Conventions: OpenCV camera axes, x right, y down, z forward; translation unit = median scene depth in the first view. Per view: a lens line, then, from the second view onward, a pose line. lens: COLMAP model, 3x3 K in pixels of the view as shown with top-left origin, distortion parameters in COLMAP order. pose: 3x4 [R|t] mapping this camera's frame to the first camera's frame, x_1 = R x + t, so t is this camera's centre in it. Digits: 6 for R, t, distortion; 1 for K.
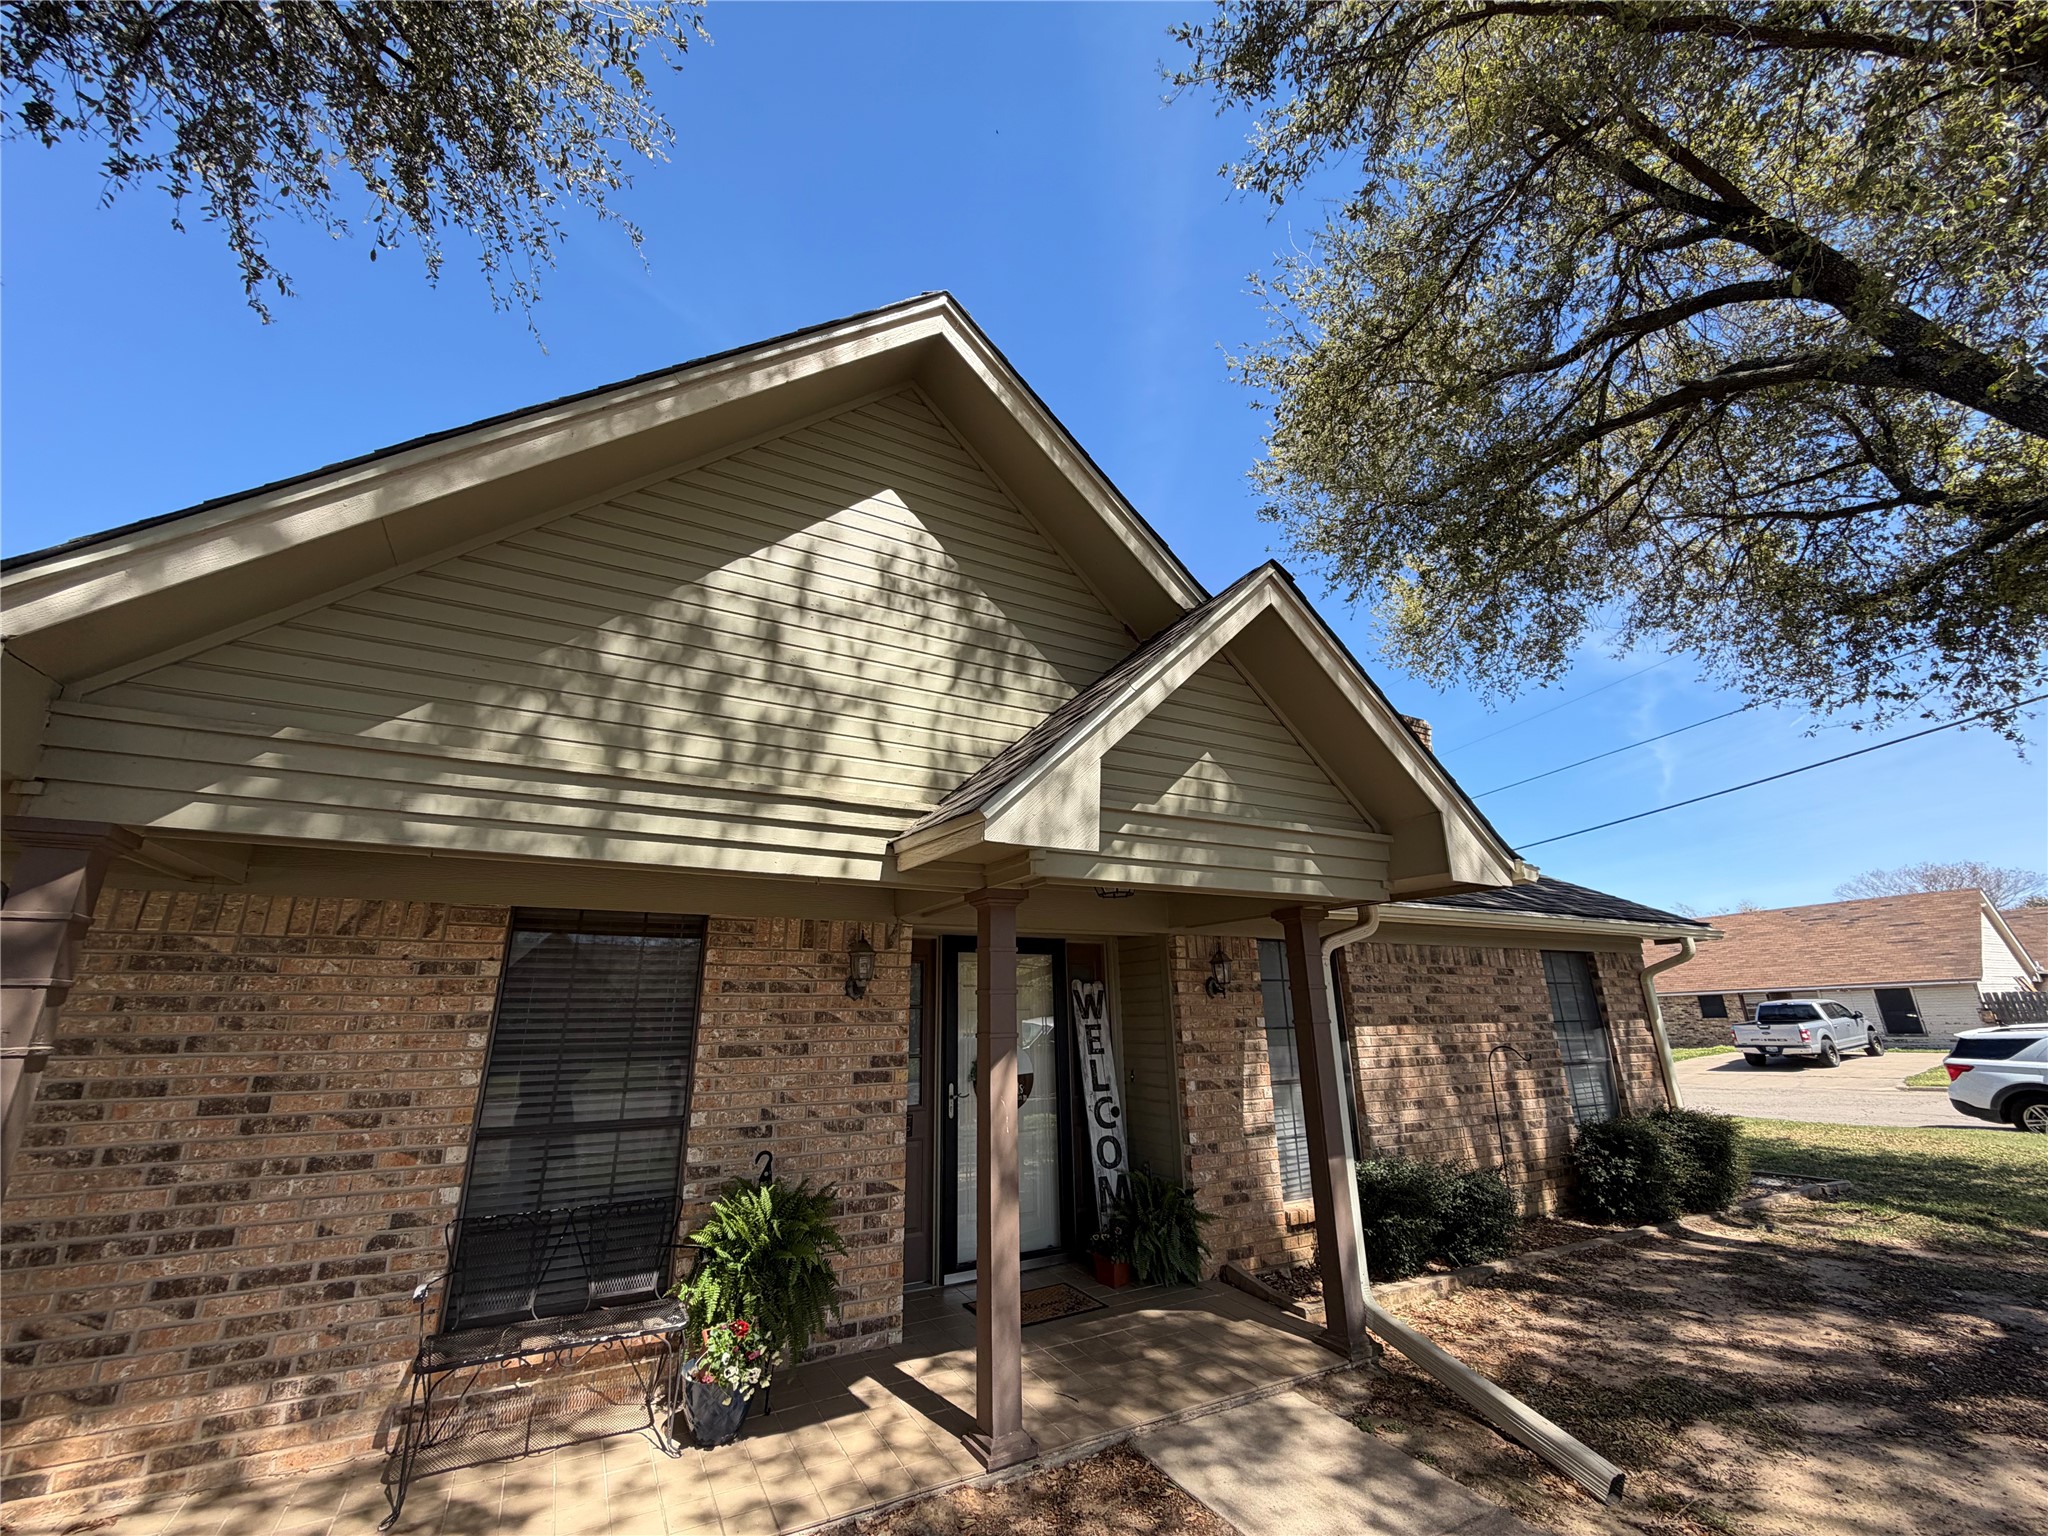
lens RADIAL K [[810.7, 0, 1024.1], [0, 810.7, 766.1], [0, 0, 1]] dist [-0.007001, 0.000179]
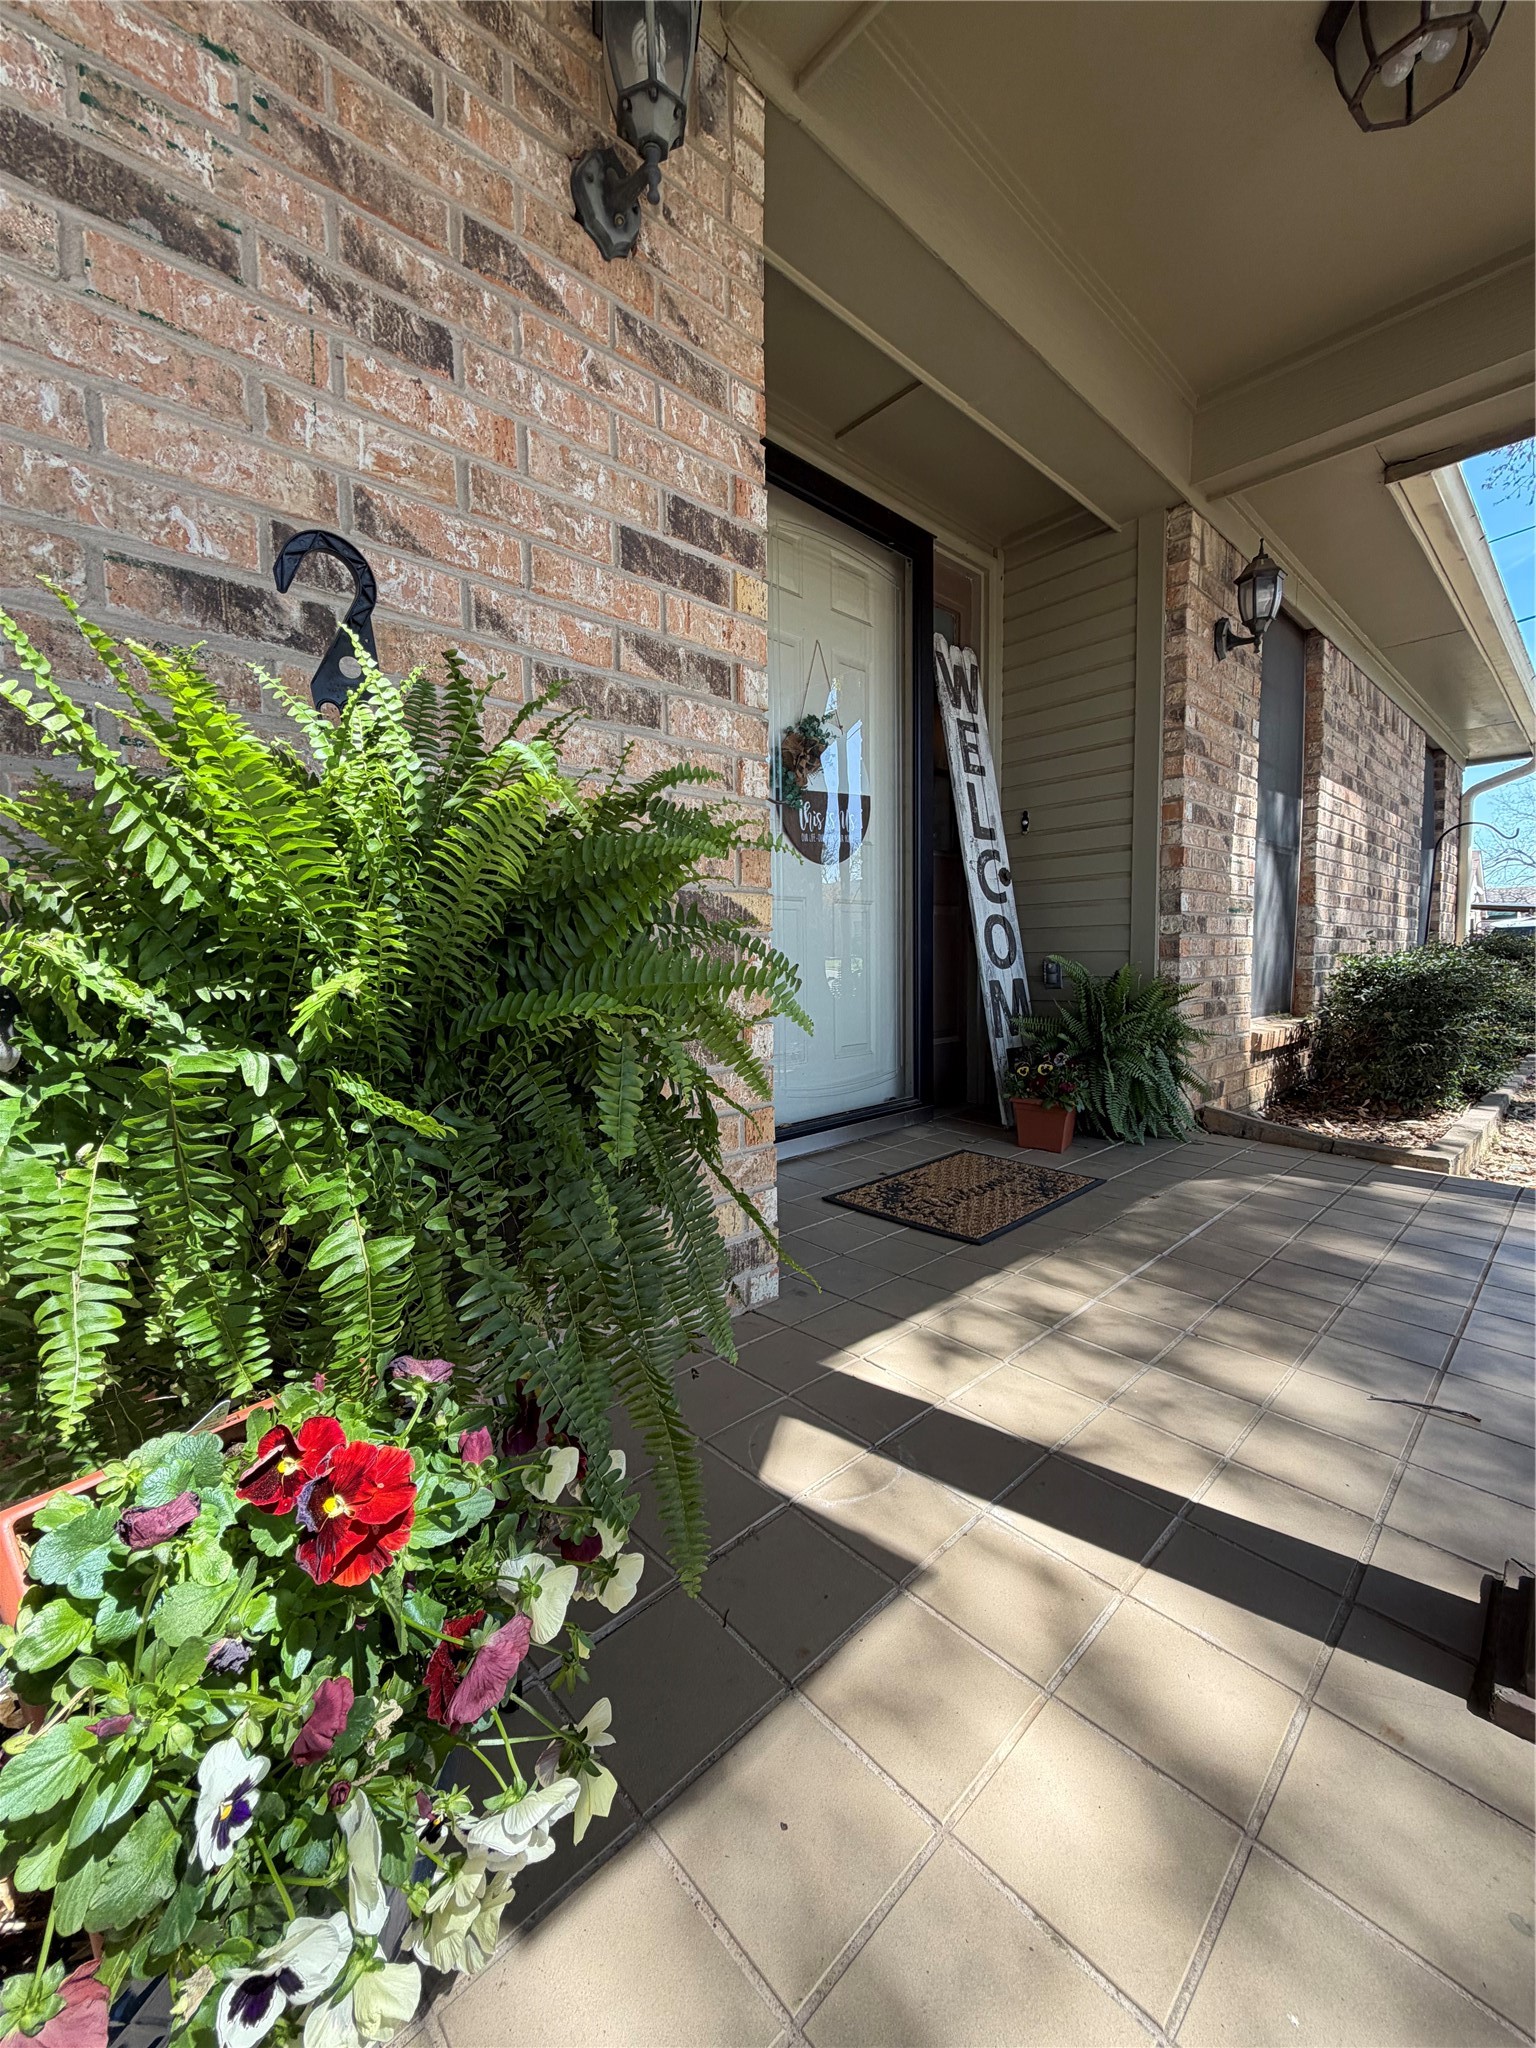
lens RADIAL K [[810.7, 0, 775.2], [0, 810.7, 1024.2], [0, 0, 1]] dist [-0.007001, 0.000179]
pose [[0.962377, -0.019065, 0.271049, -0.189354], [-0.082713, 0.929639, 0.359069, 0.346013], [-0.258823, -0.367979, 0.893086, 0.532874]]
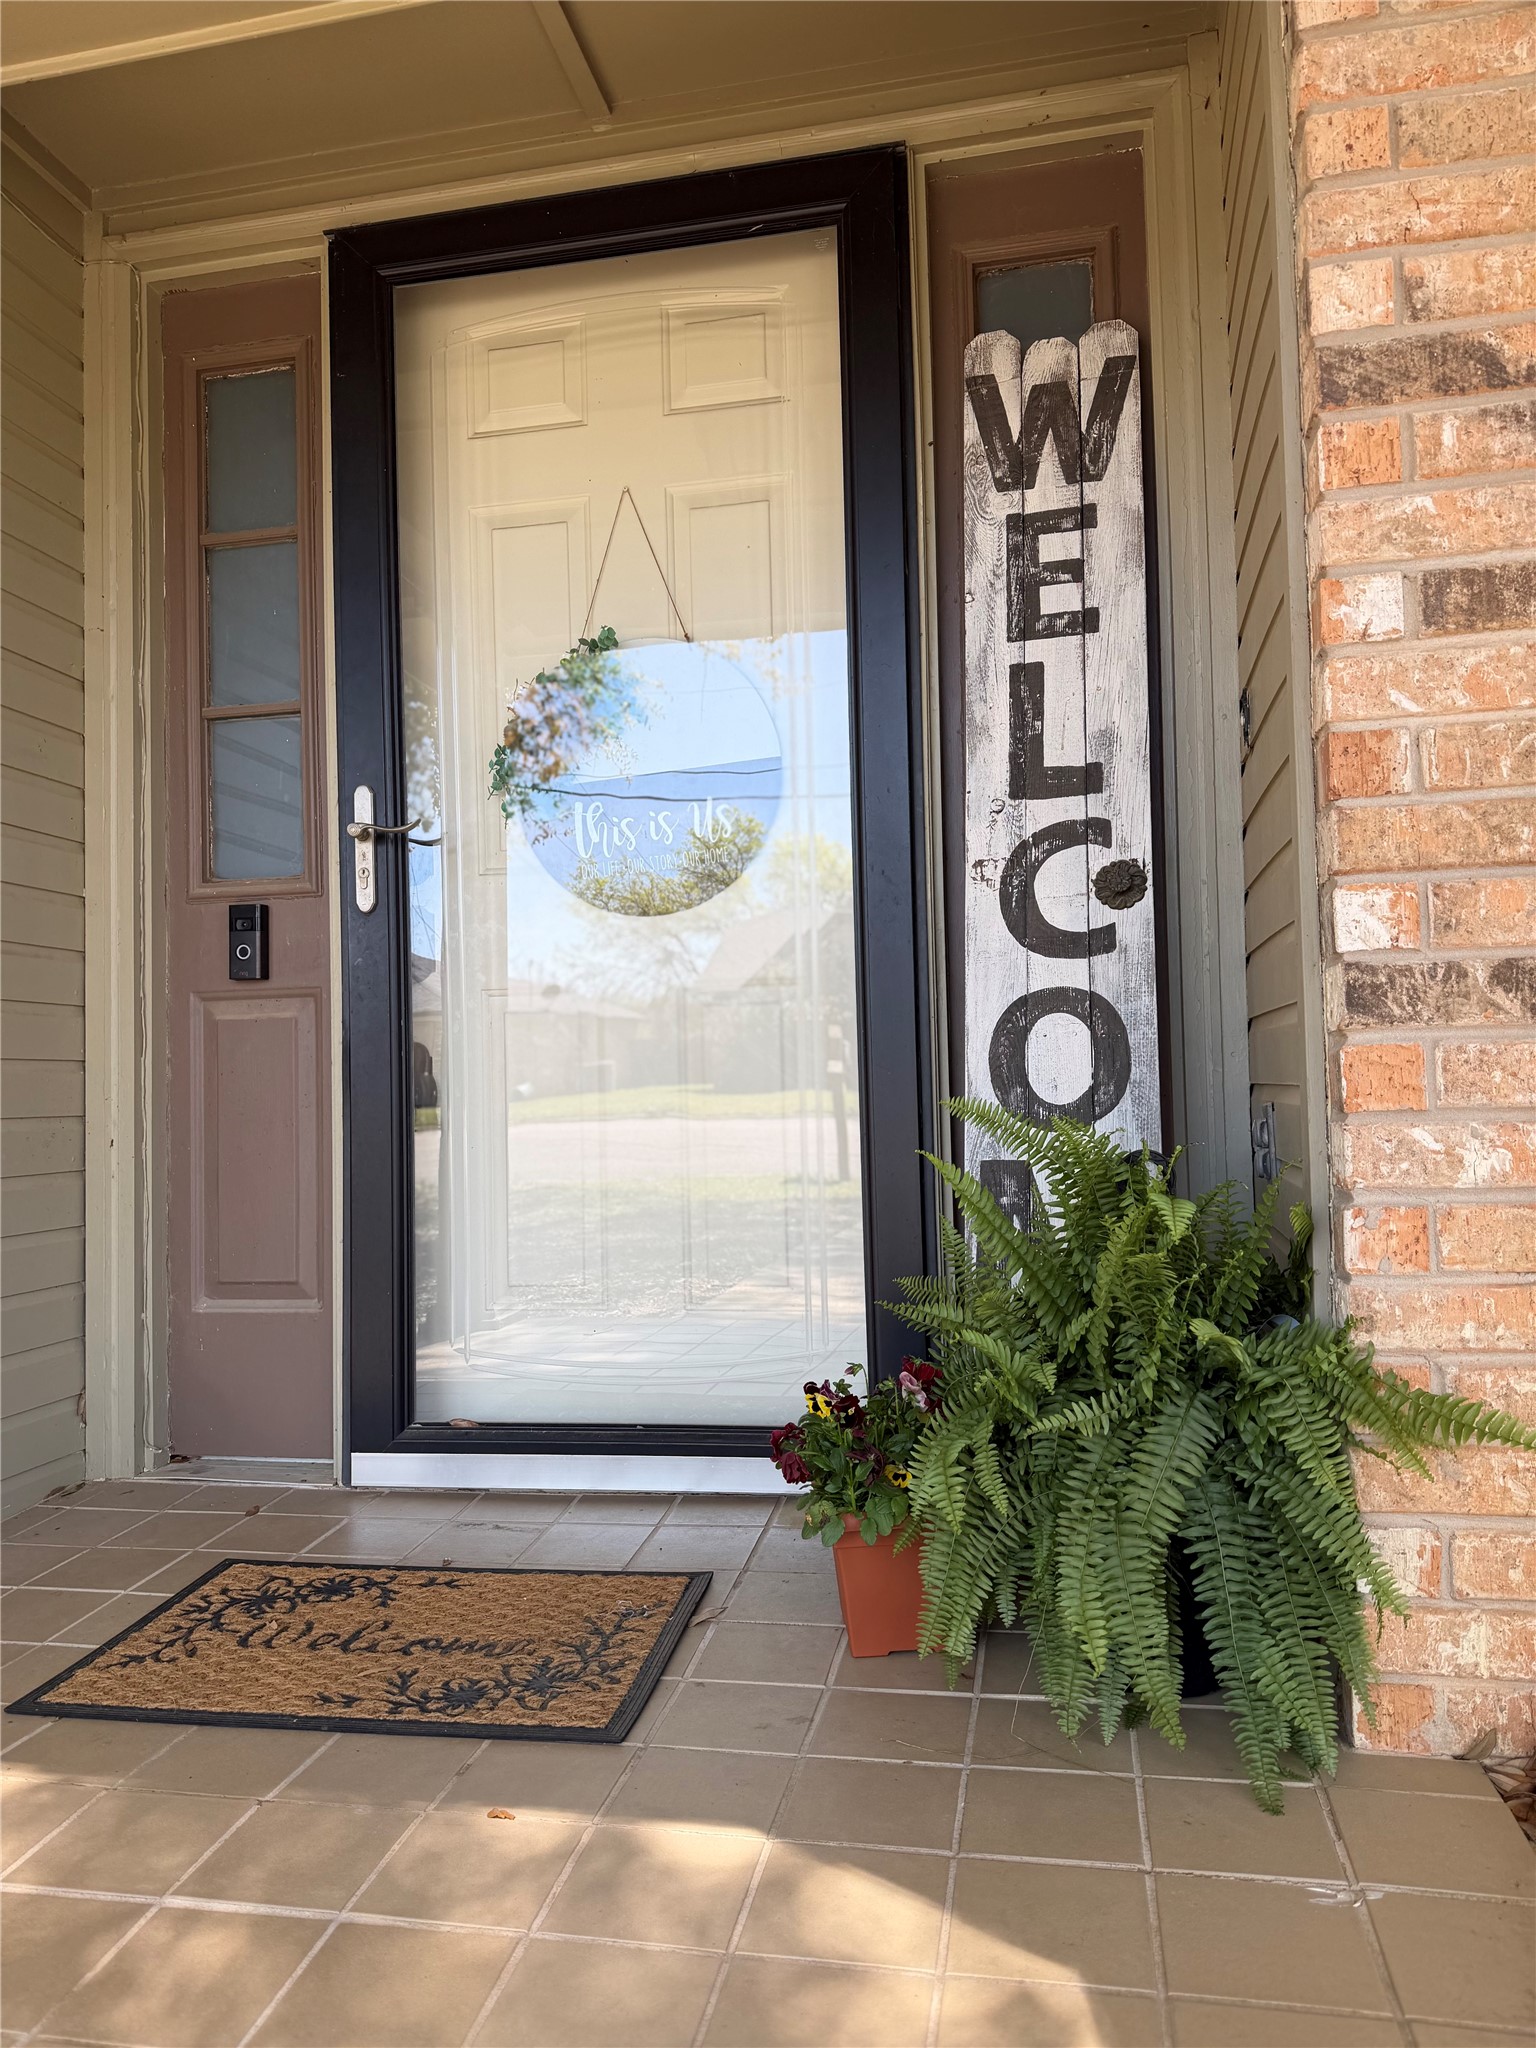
lens RADIAL K [[1465.6, 0, 772.3], [0, 1465.6, 1028.2], [0, 0, 1]] dist [0.045136, -0.013851]
pose [[0.771782, -0.022111, -0.635502, 0.285213], [0.191152, 0.961239, 0.198698, 0.382502], [0.606476, -0.274829, 0.746094, 0.683080]]
